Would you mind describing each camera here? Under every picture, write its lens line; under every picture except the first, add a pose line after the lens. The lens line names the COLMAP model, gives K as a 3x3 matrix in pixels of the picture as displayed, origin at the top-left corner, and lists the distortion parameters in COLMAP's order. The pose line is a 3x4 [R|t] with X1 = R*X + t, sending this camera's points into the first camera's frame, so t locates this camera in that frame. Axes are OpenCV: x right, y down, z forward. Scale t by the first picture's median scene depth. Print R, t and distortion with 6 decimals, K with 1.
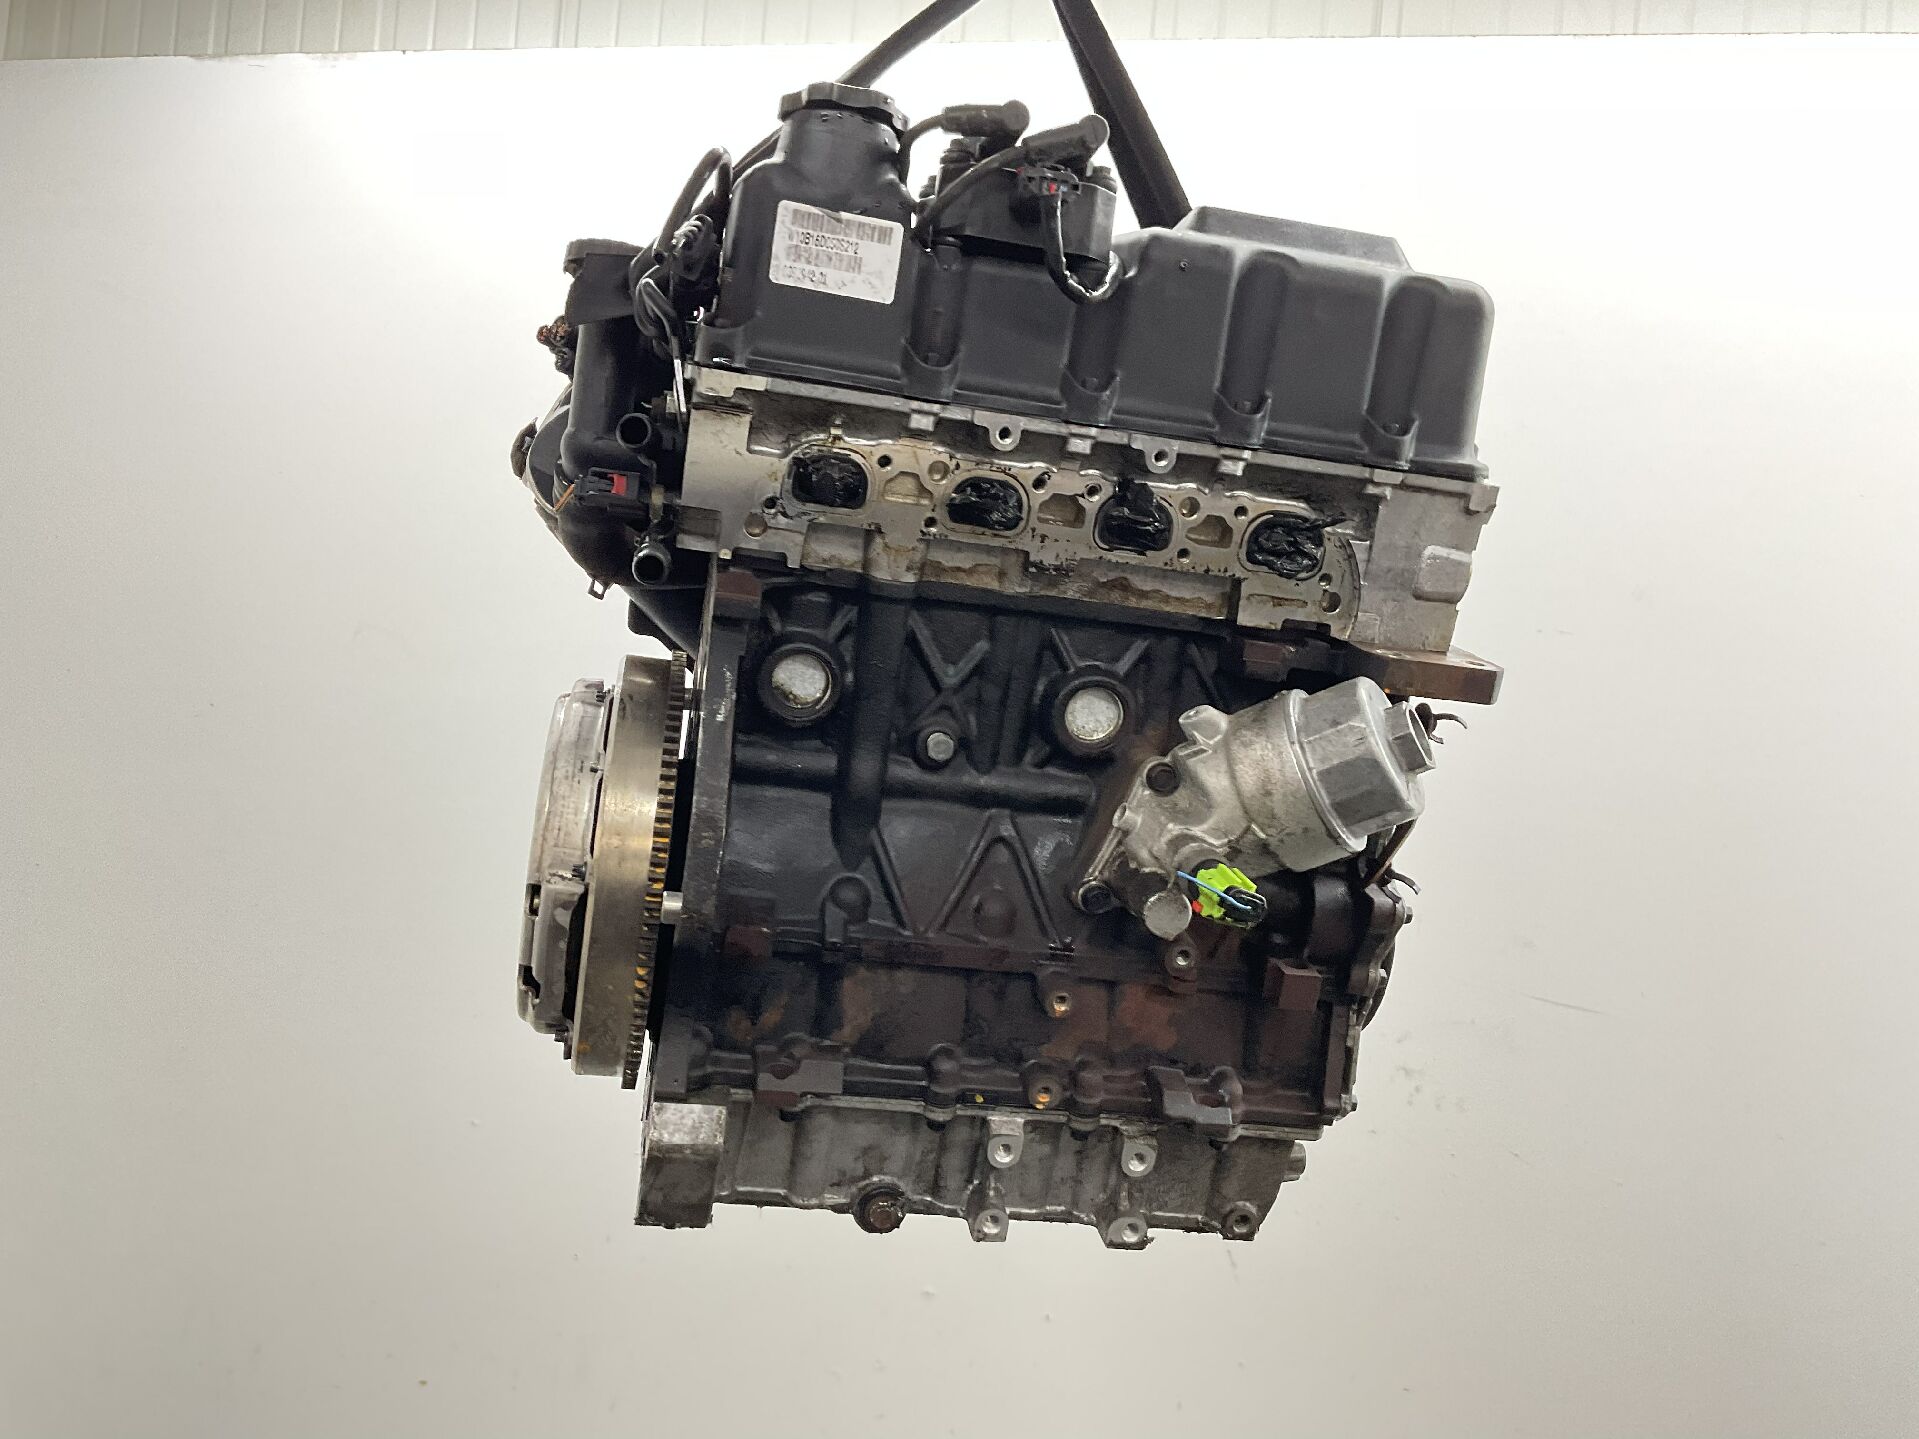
lens RADIAL K [[1599.7, 0, 959.5], [0, 1599.7, 719.5], [0, 0, 1]] dist [0.167931, -0.306277]
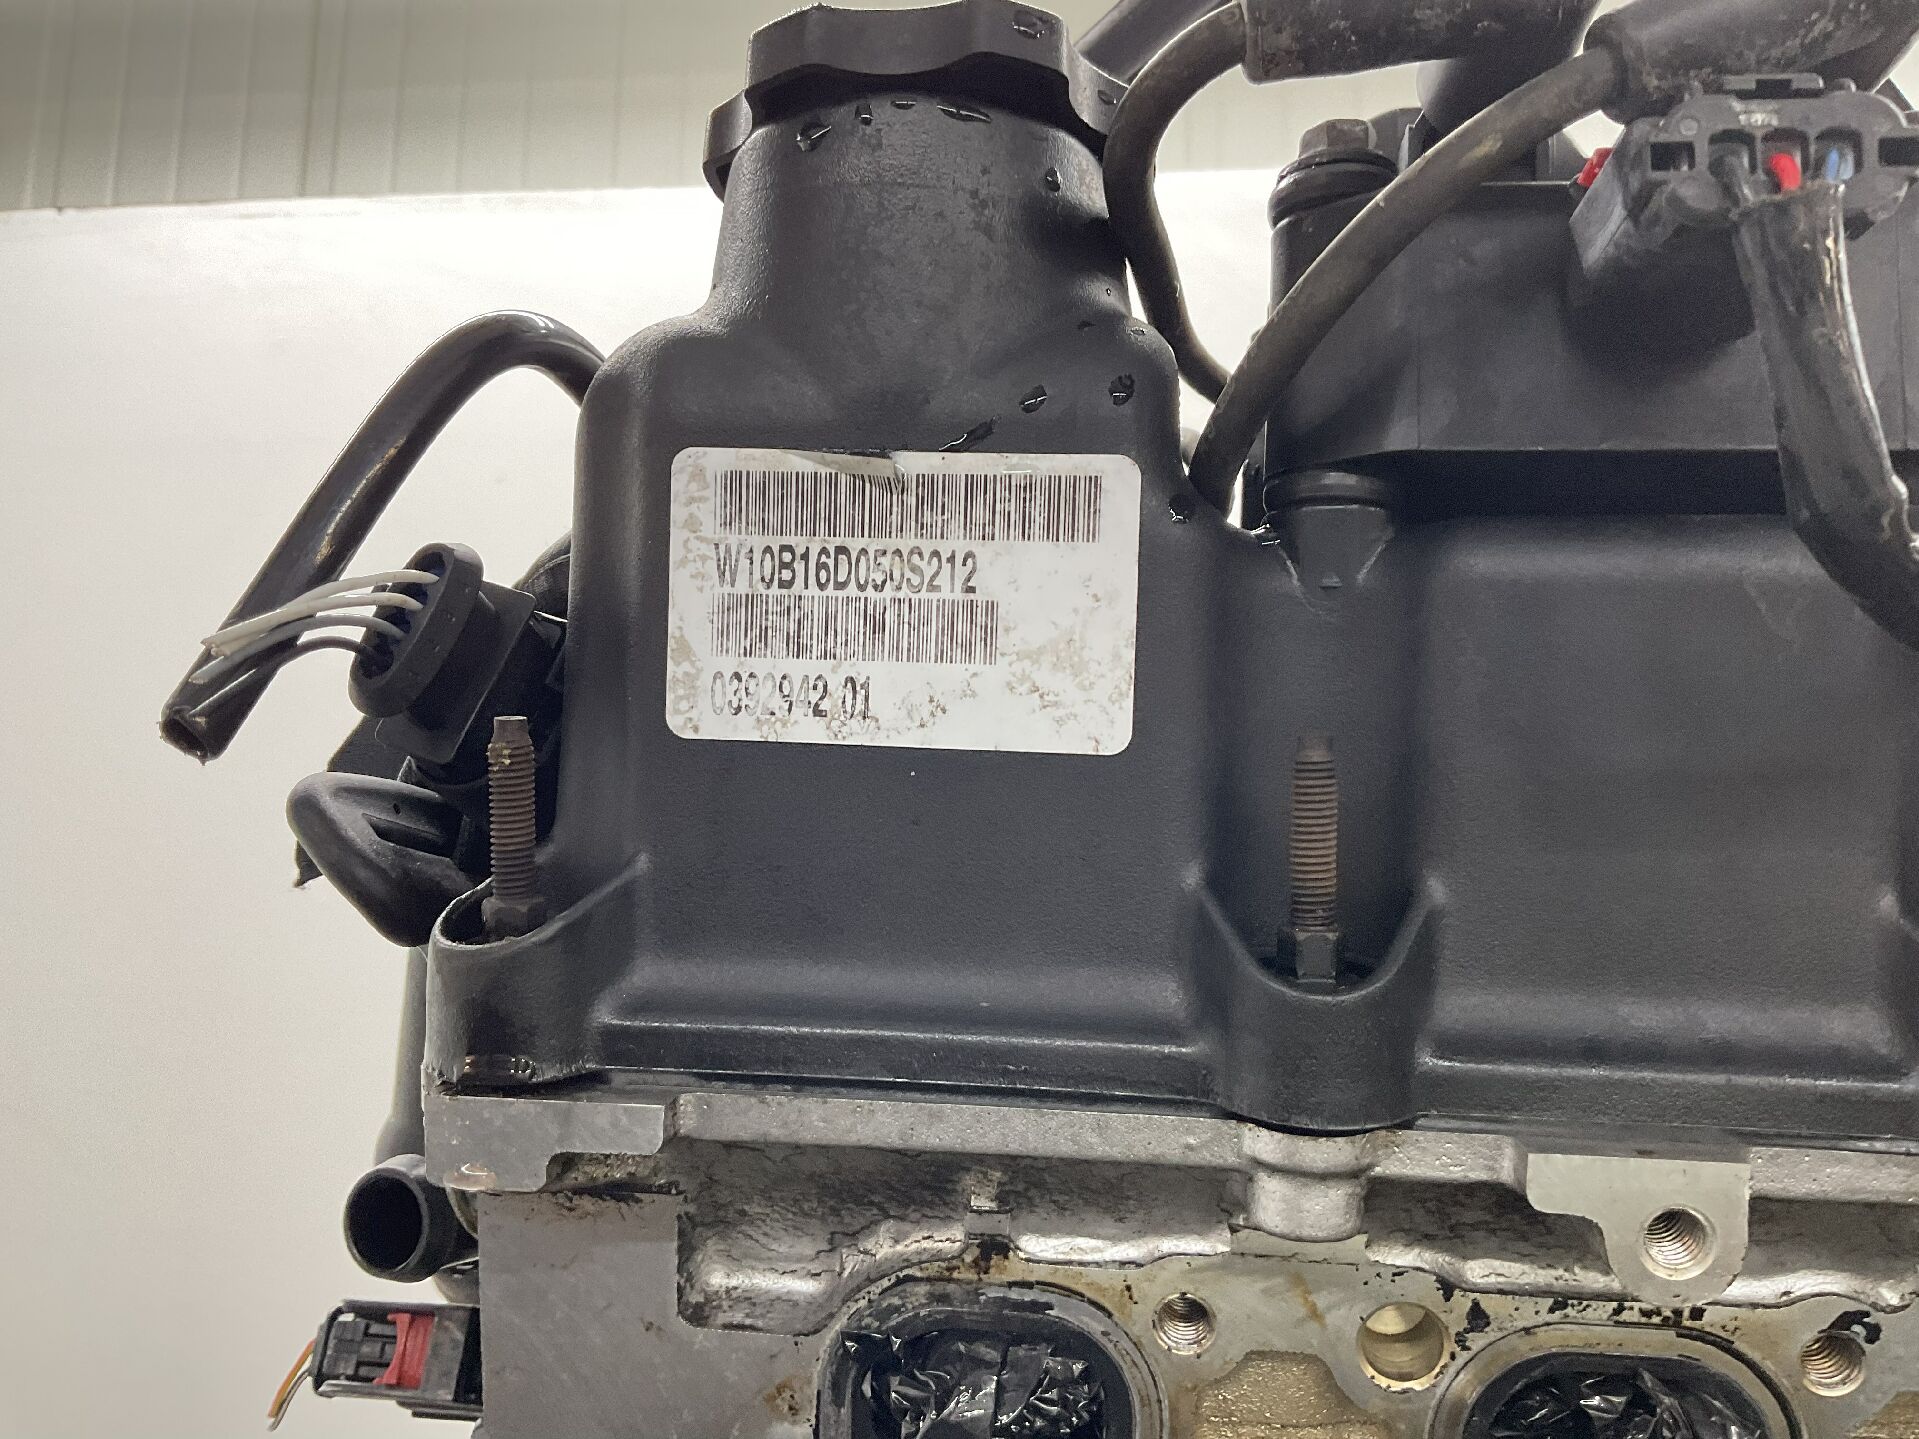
lens RADIAL K [[1599.7, 0, 959.5], [0, 1599.7, 719.5], [0, 0, 1]] dist [0.167931, -0.306277]
pose [[0.946994, -0.117797, -0.298875, 0.010226], [0.068434, 0.982964, -0.170586, -0.220885], [0.313878, 0.141090, 0.938922, 0.750544]]
